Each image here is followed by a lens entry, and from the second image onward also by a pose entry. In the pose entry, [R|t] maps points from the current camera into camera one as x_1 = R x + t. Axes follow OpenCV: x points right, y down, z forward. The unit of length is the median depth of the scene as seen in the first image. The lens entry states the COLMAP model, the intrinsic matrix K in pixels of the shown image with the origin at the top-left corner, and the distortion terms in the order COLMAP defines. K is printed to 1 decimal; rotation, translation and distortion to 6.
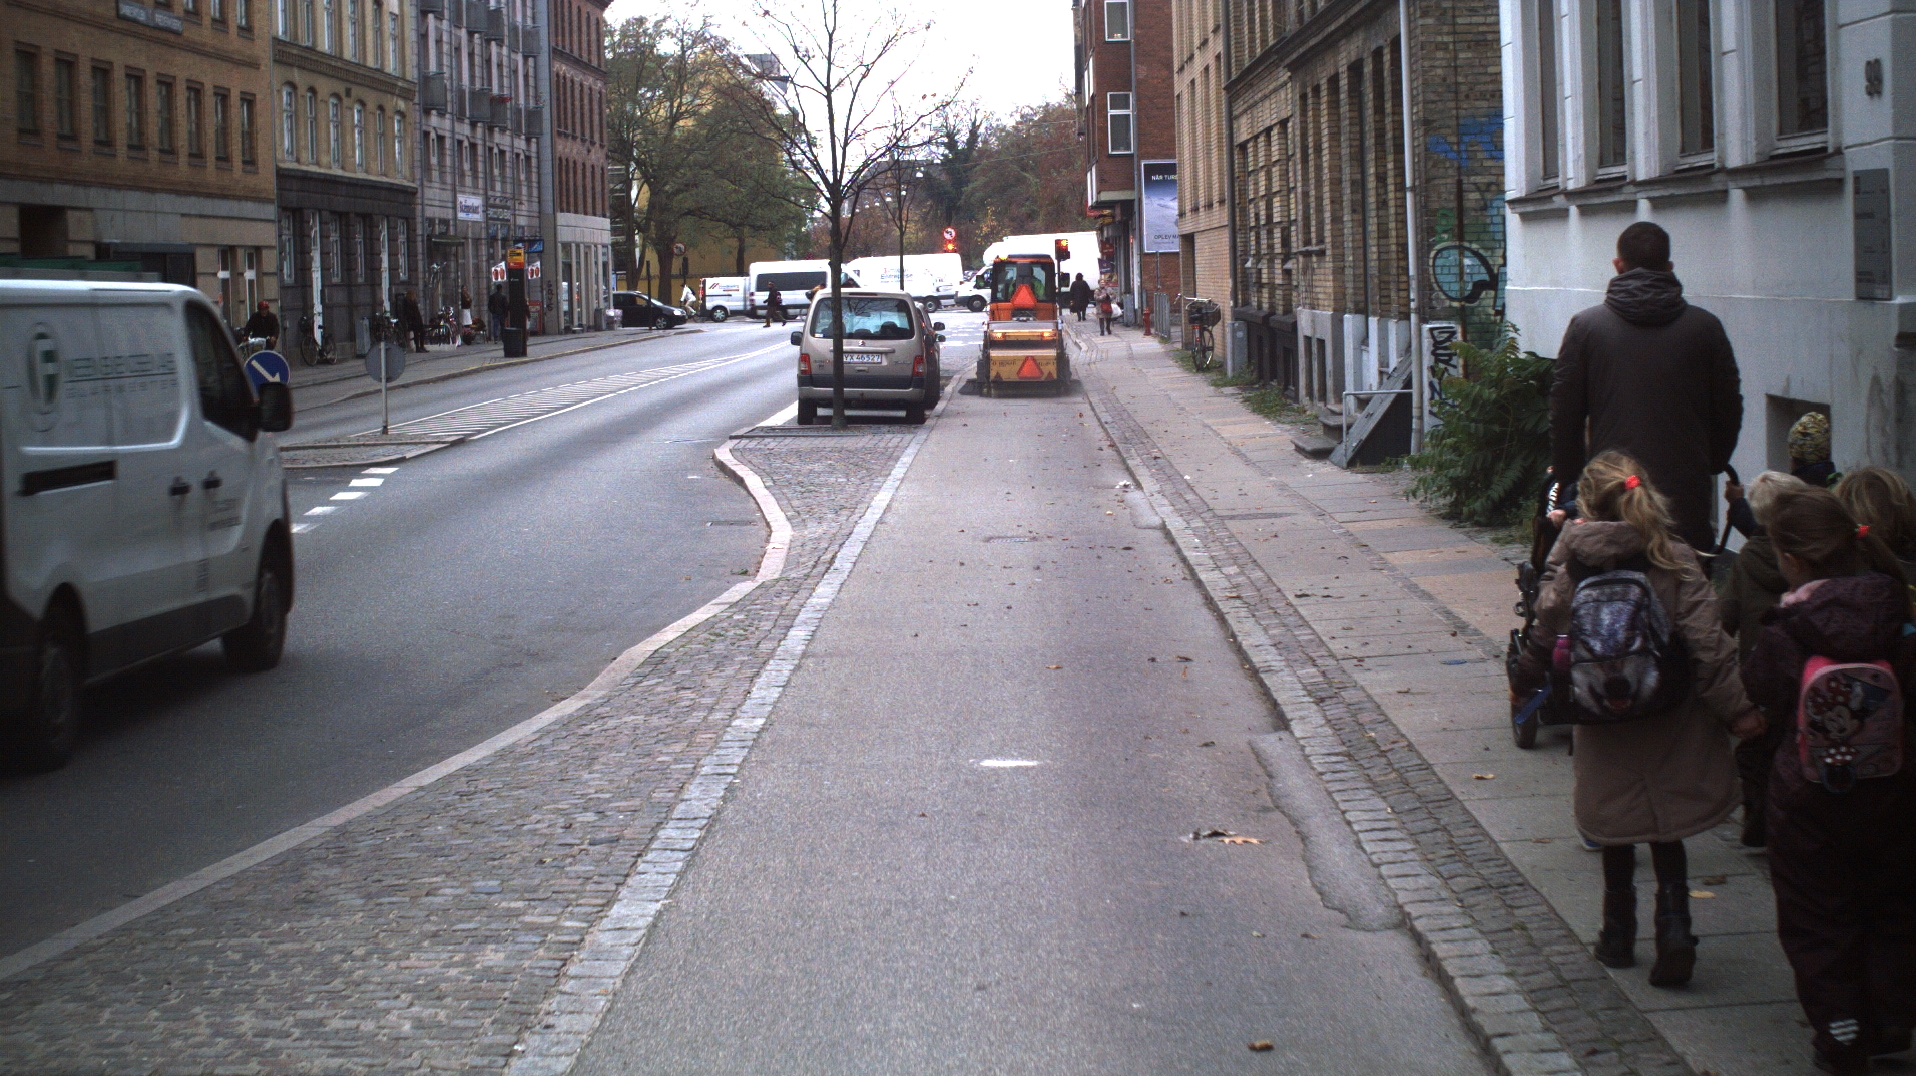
lens RADIAL K [[3434.2, 0, 958.0], [0, 3434.2, 538.0], [0, 0, 1]] dist [-0.264845, 0.273158]
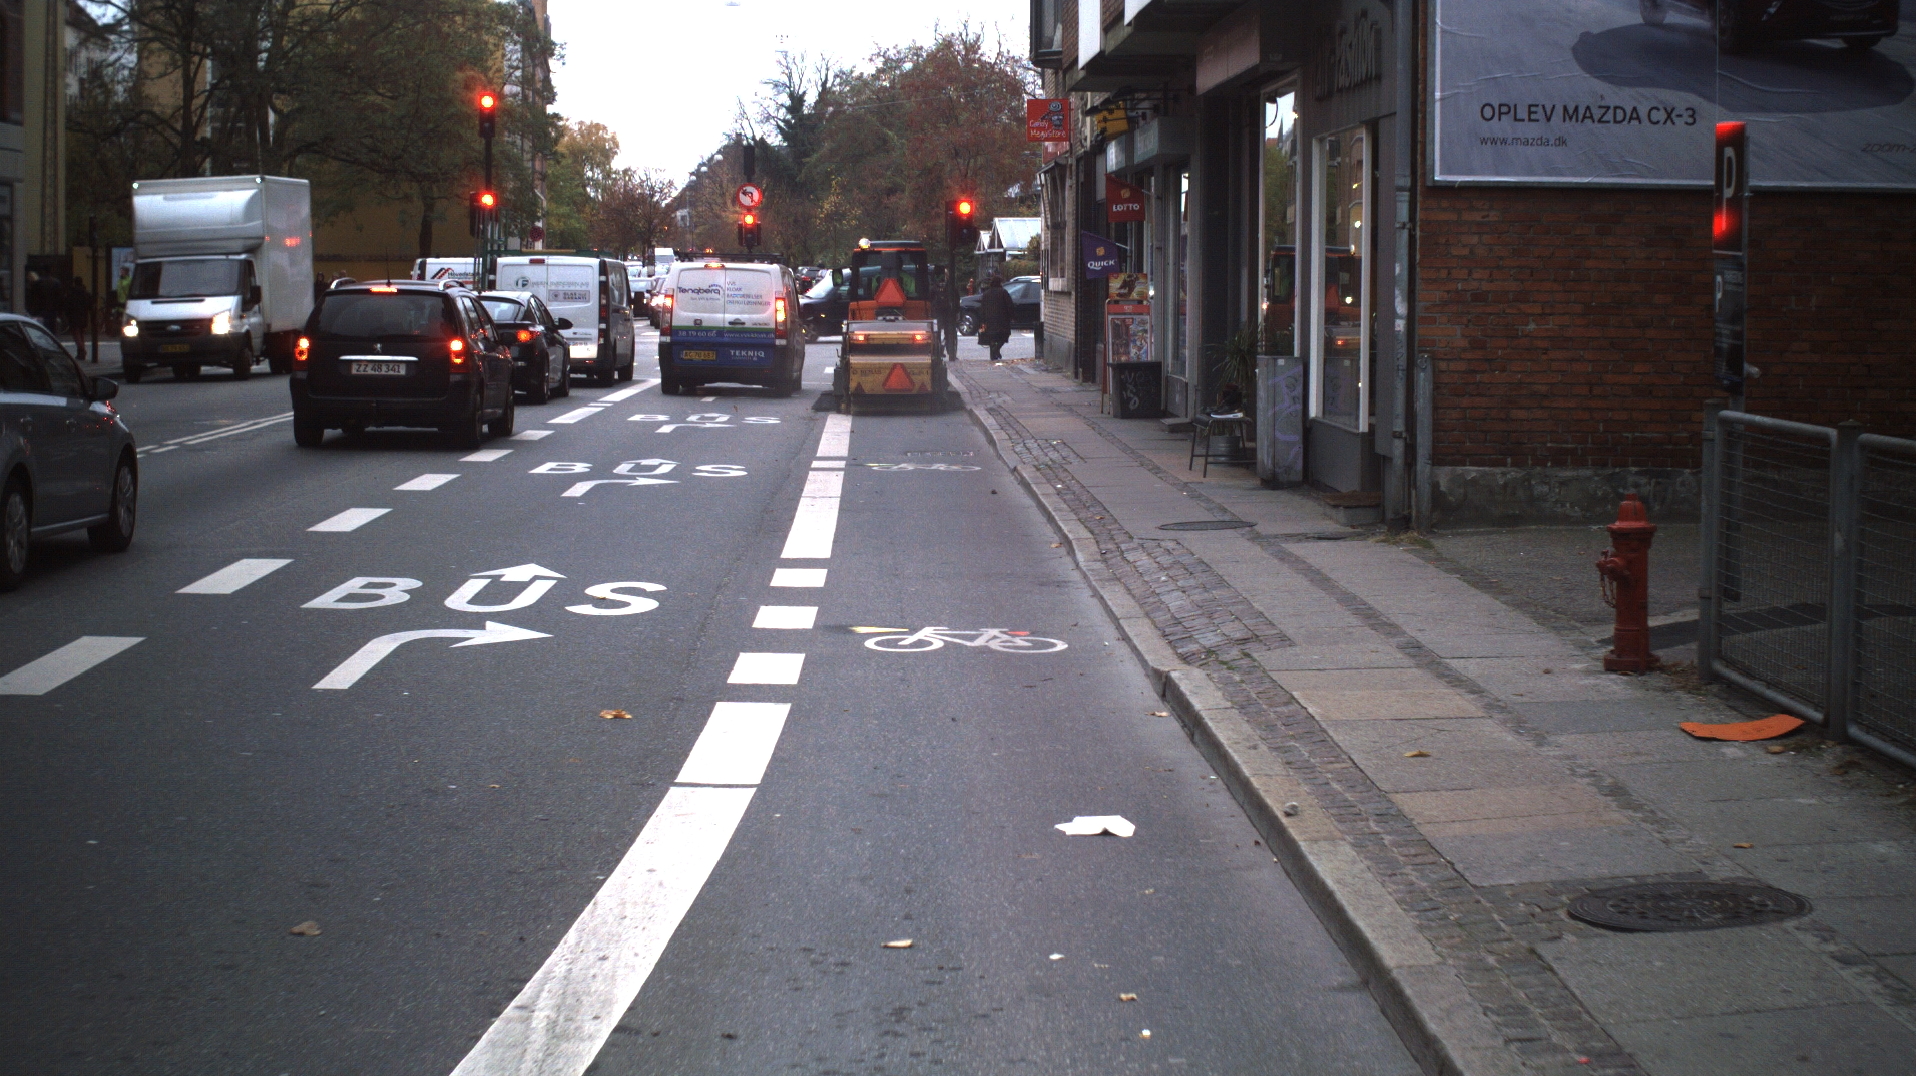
lens RADIAL K [[3434.2, 0, 958.0], [0, 3434.2, 538.0], [0, 0, 1]] dist [-0.264845, 0.273158]
pose [[0.998434, 0.034239, 0.044241, 0.016876], [-0.034218, 0.999414, -0.001231, -0.063578], [-0.044257, -0.000285, 0.999020, 0.839508]]
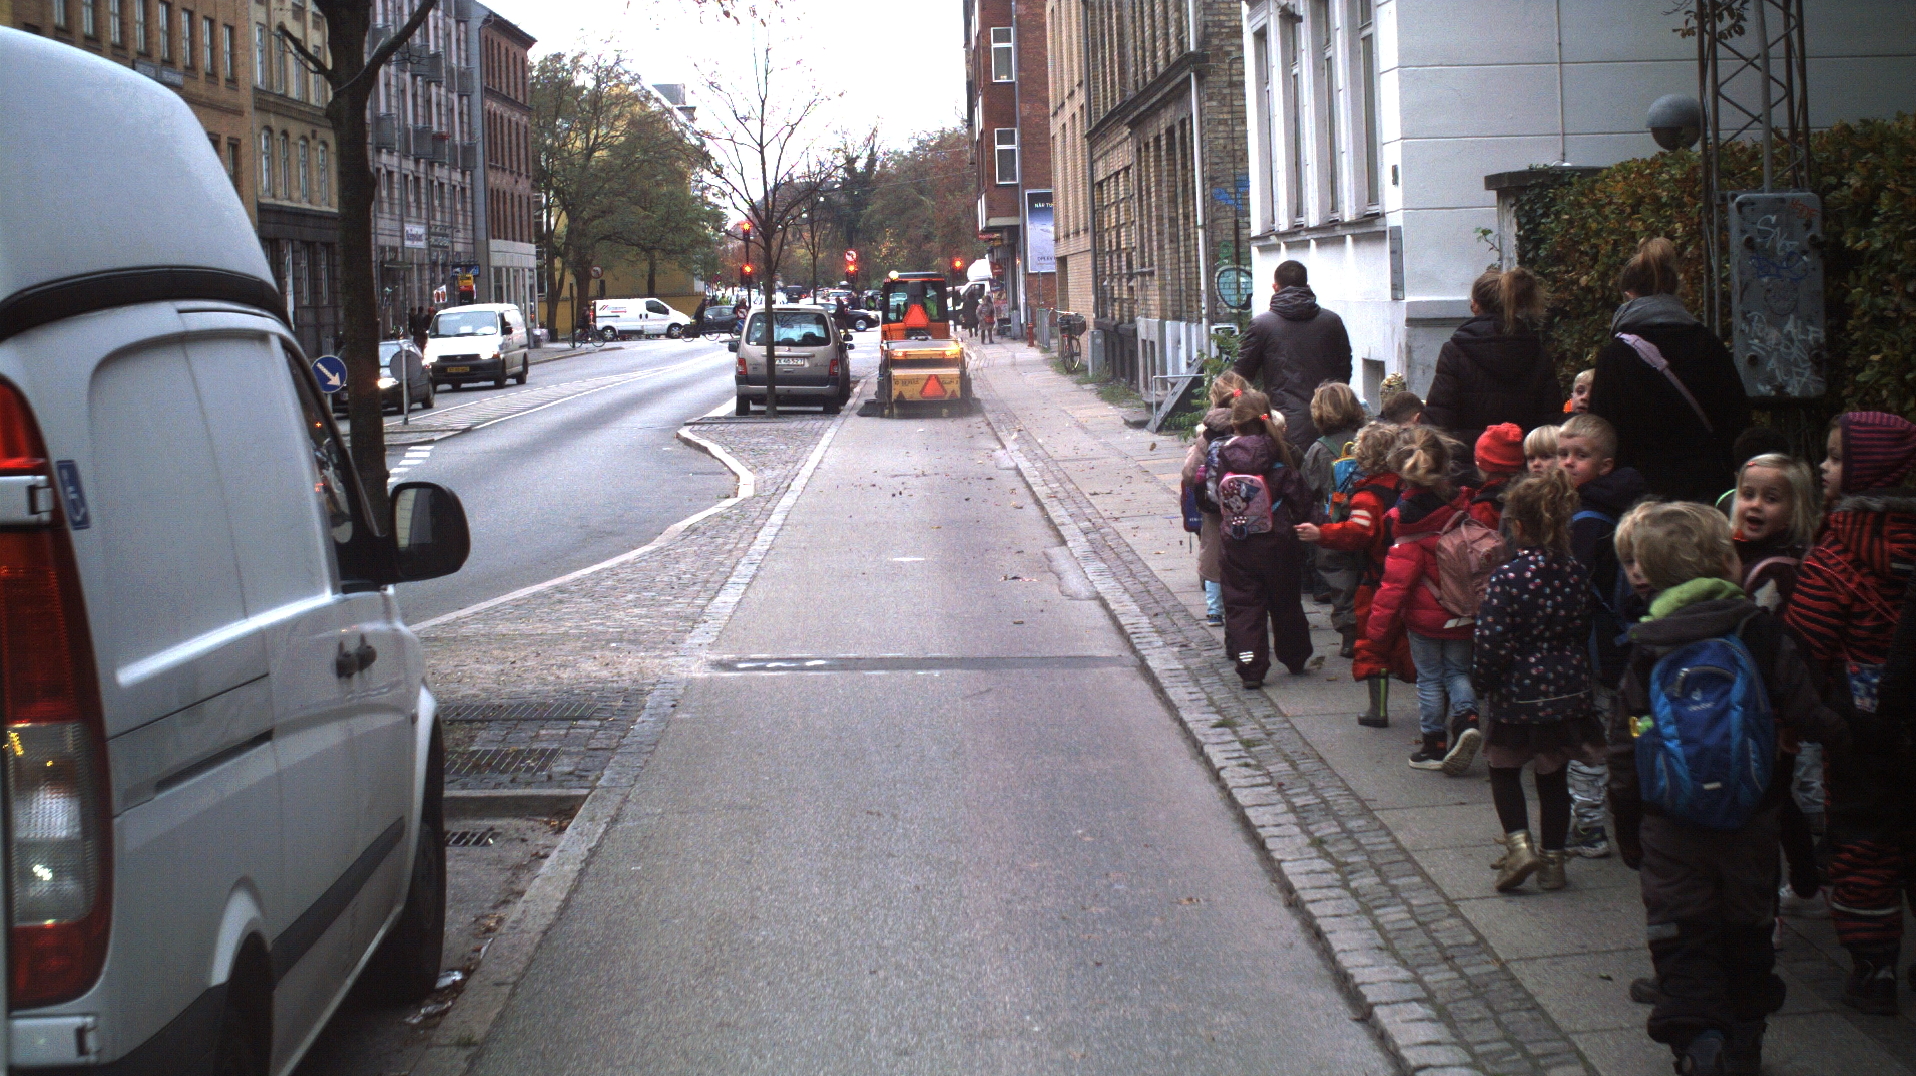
lens RADIAL K [[3434.2, 0, 958.0], [0, 3434.2, 538.0], [0, 0, 1]] dist [-0.264845, 0.273158]
pose [[0.999541, -0.008620, 0.029035, -0.001723], [0.008786, 0.999946, -0.005600, 0.009603], [-0.028985, 0.005853, 0.999563, -0.121020]]
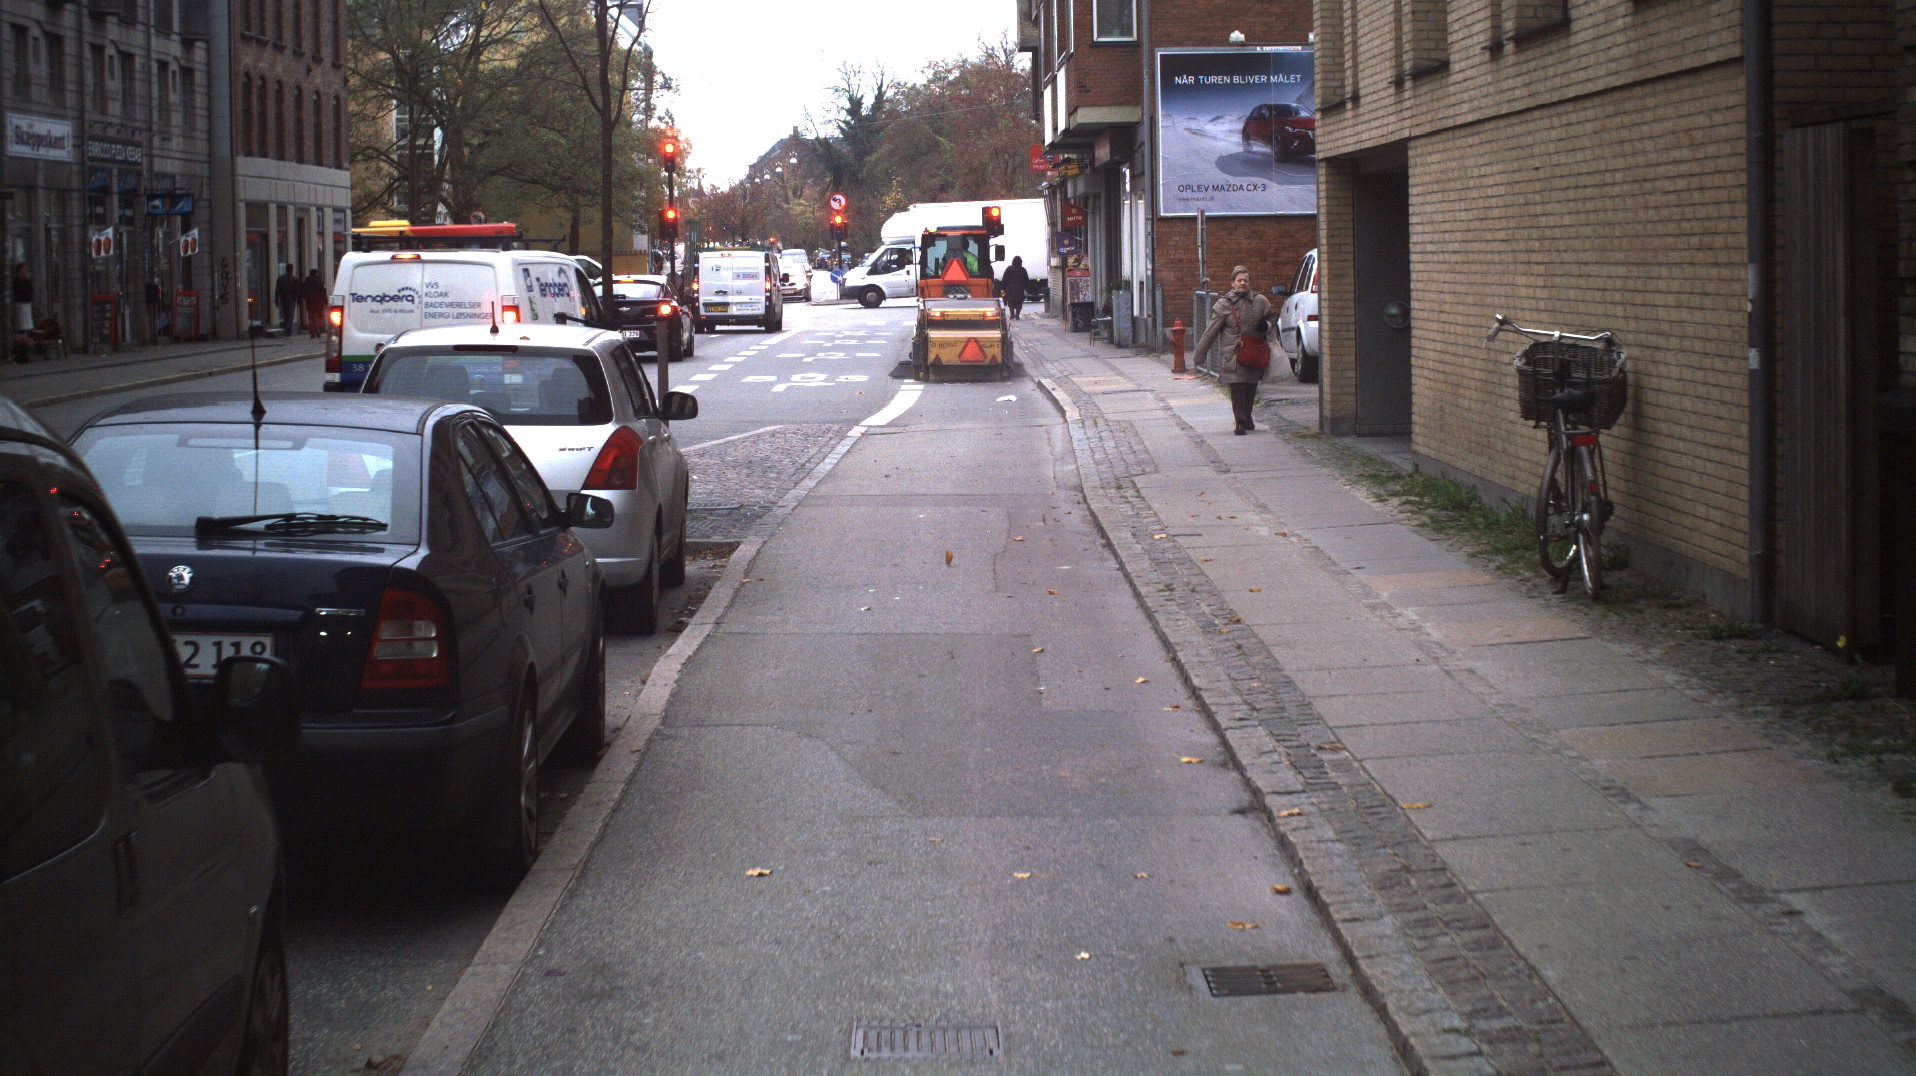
lens RADIAL K [[3434.2, 0, 958.0], [0, 3434.2, 538.0], [0, 0, 1]] dist [-0.264845, 0.273158]
pose [[0.999581, 0.010003, 0.027147, 0.007983], [-0.010119, 0.999940, 0.004140, -0.035690], [-0.027104, -0.004413, 0.999623, 0.479784]]
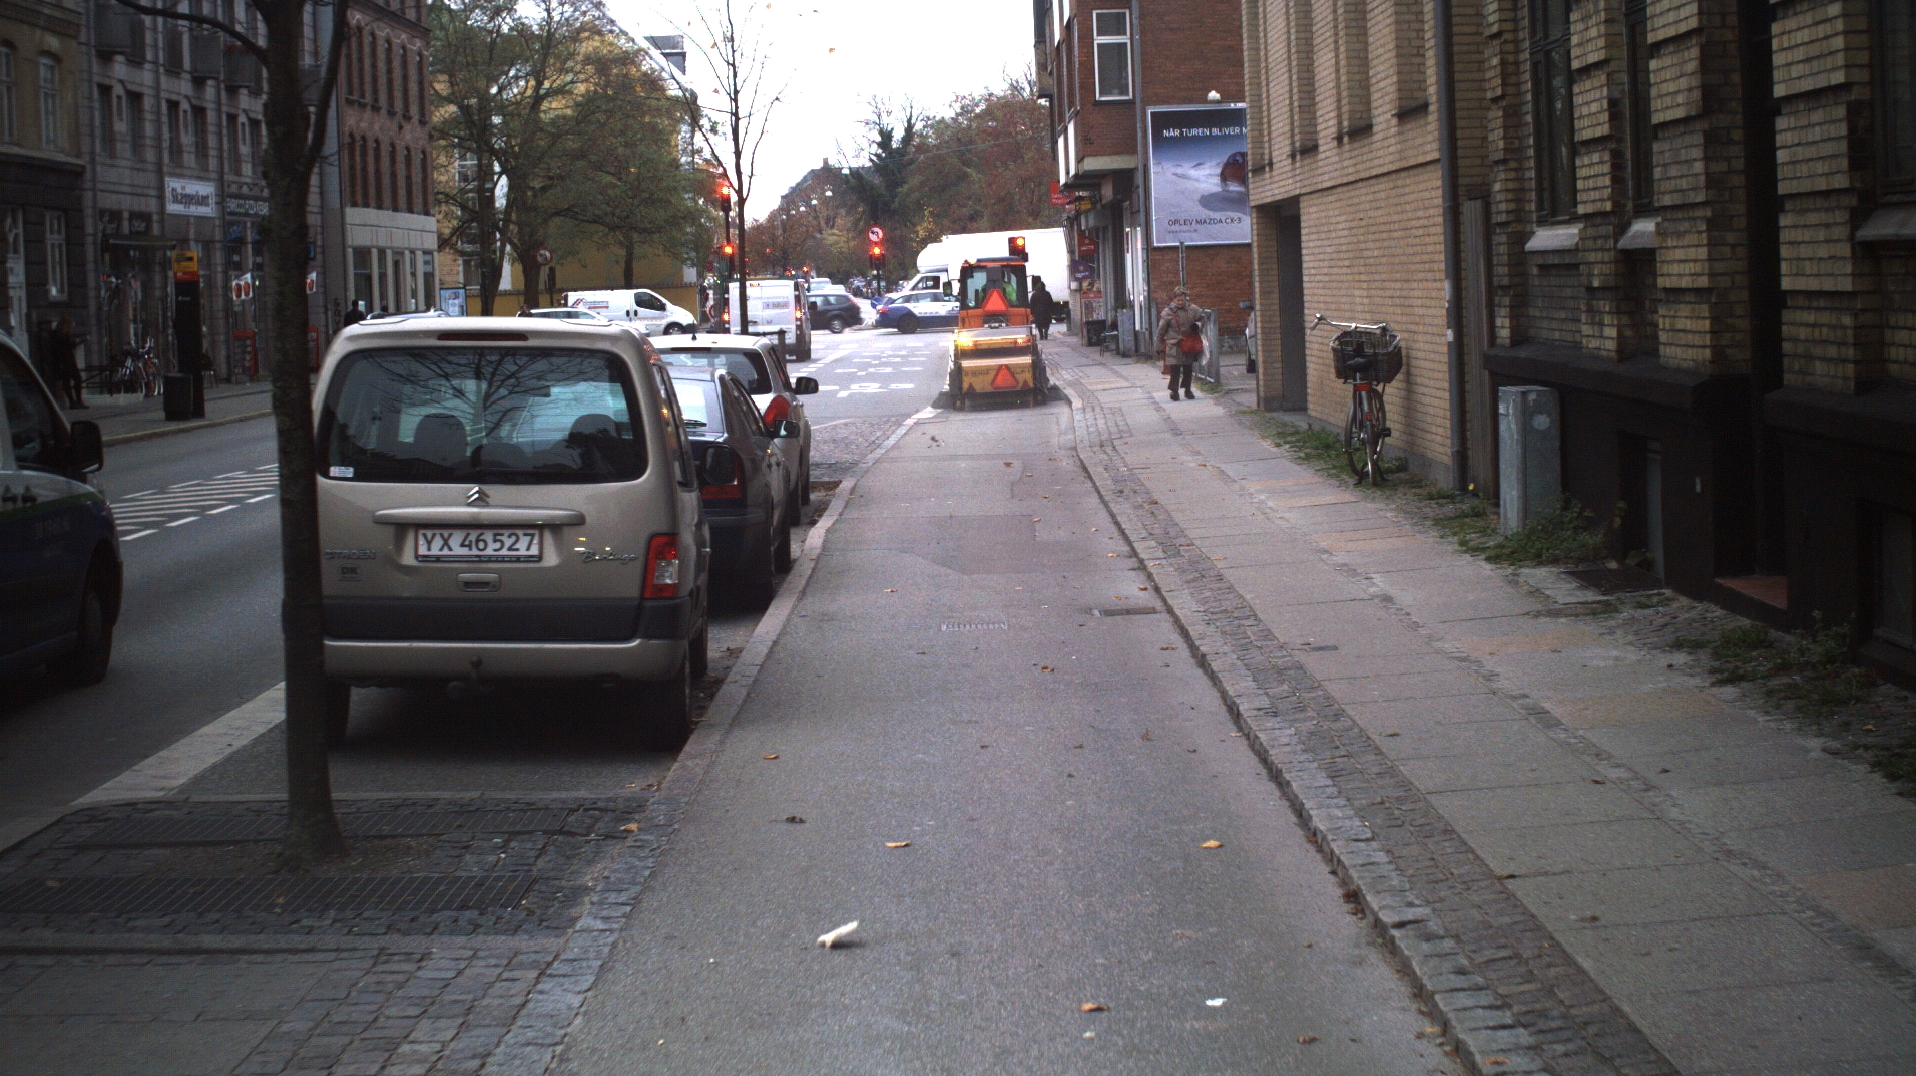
lens RADIAL K [[3434.2, 0, 958.0], [0, 3434.2, 538.0], [0, 0, 1]] dist [-0.264845, 0.273158]
pose [[0.999801, -0.011226, 0.016483, 0.005348], [0.011280, 0.999931, -0.003216, -0.026778], [-0.016446, 0.003401, 0.999859, 0.359776]]
